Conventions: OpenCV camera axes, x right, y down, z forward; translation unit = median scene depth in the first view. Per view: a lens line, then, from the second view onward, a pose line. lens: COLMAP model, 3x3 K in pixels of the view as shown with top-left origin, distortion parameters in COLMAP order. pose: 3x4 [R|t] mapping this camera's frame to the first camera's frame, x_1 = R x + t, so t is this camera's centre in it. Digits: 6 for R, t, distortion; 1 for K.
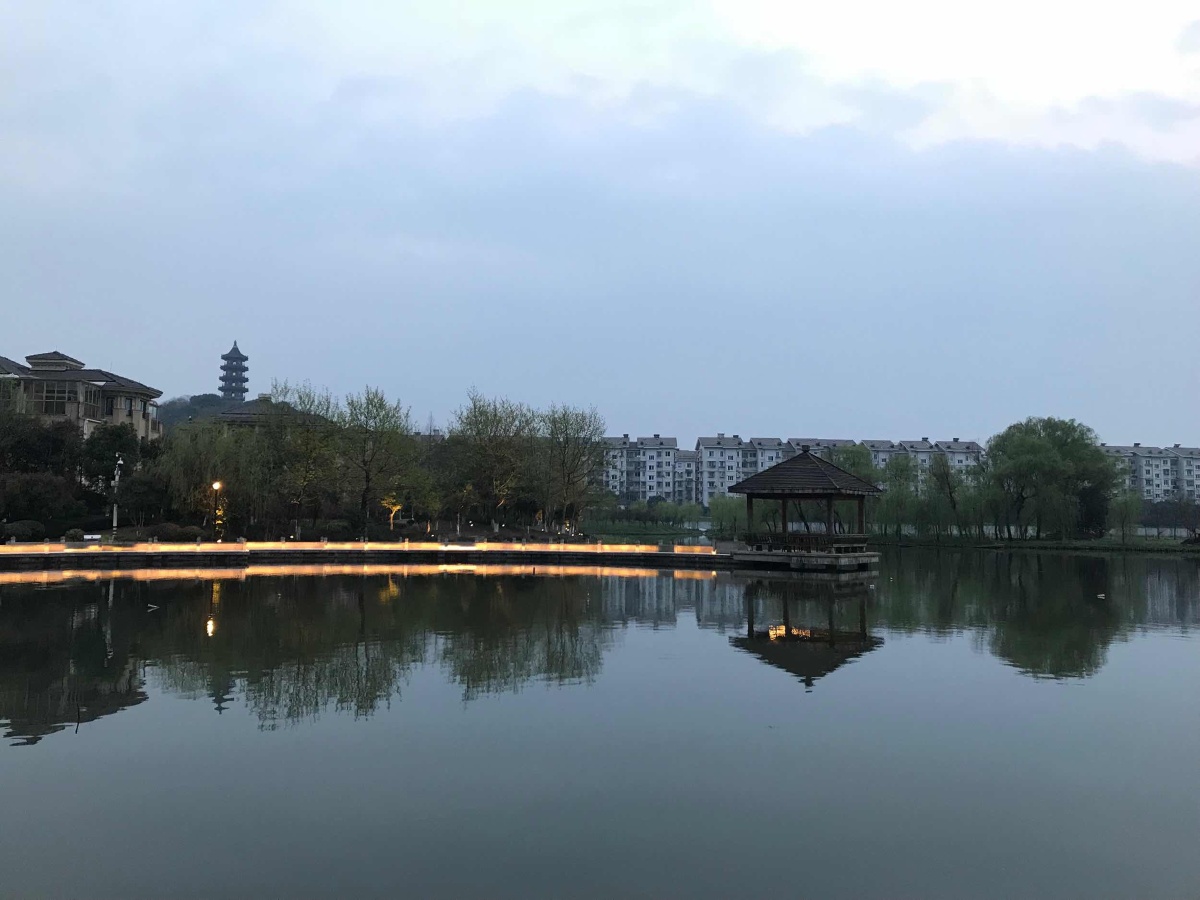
lens RADIAL K [[982.5, 0, 603.8], [0, 982.5, 449.6], [0, 0, 1]] dist [-0.009566, -0.010973]
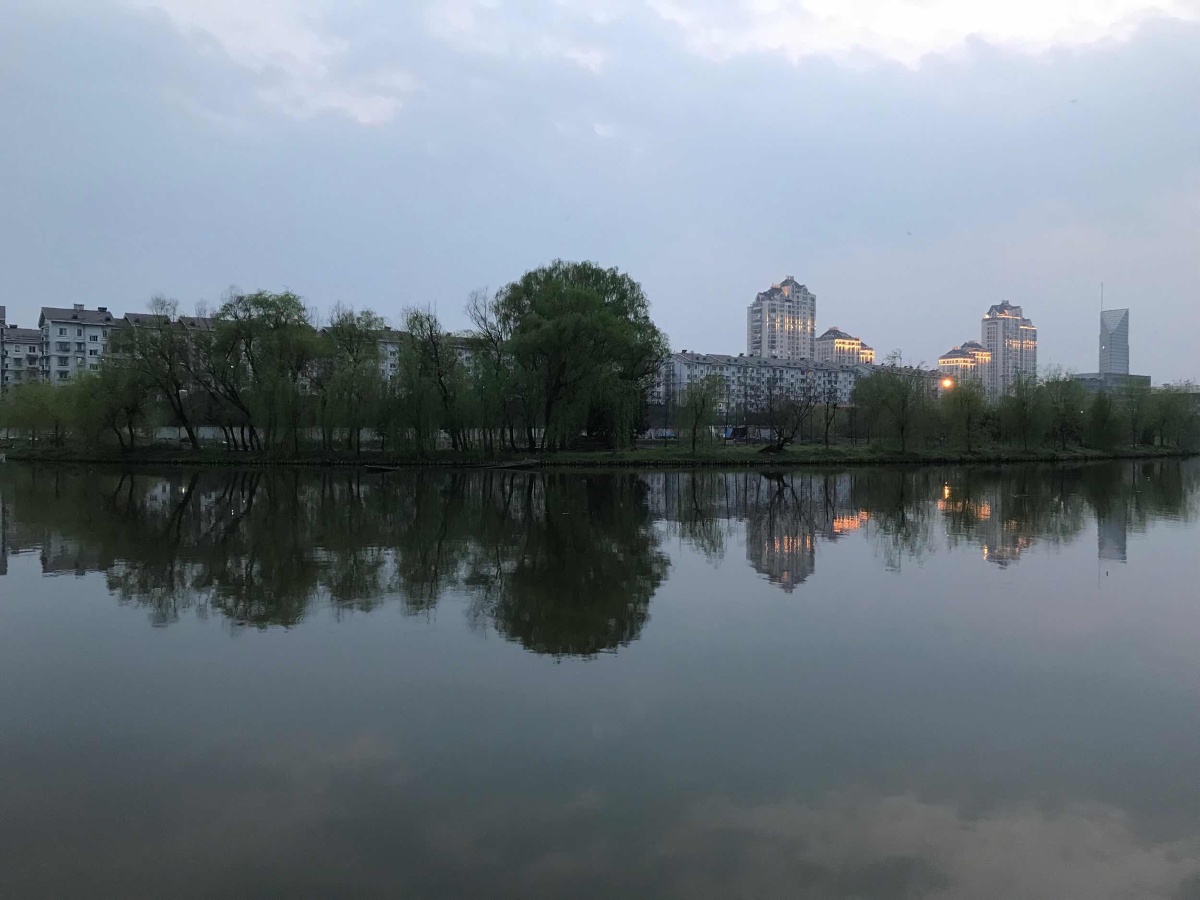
lens RADIAL K [[982.5, 0, 602.2], [0, 982.5, 446.8], [0, 0, 1]] dist [-0.009566, -0.010973]
pose [[0.836269, -0.021806, 0.547885, 0.046932], [-0.029991, 0.995894, 0.085413, 0.015123], [-0.547498, -0.087859, 0.832182, 0.198703]]
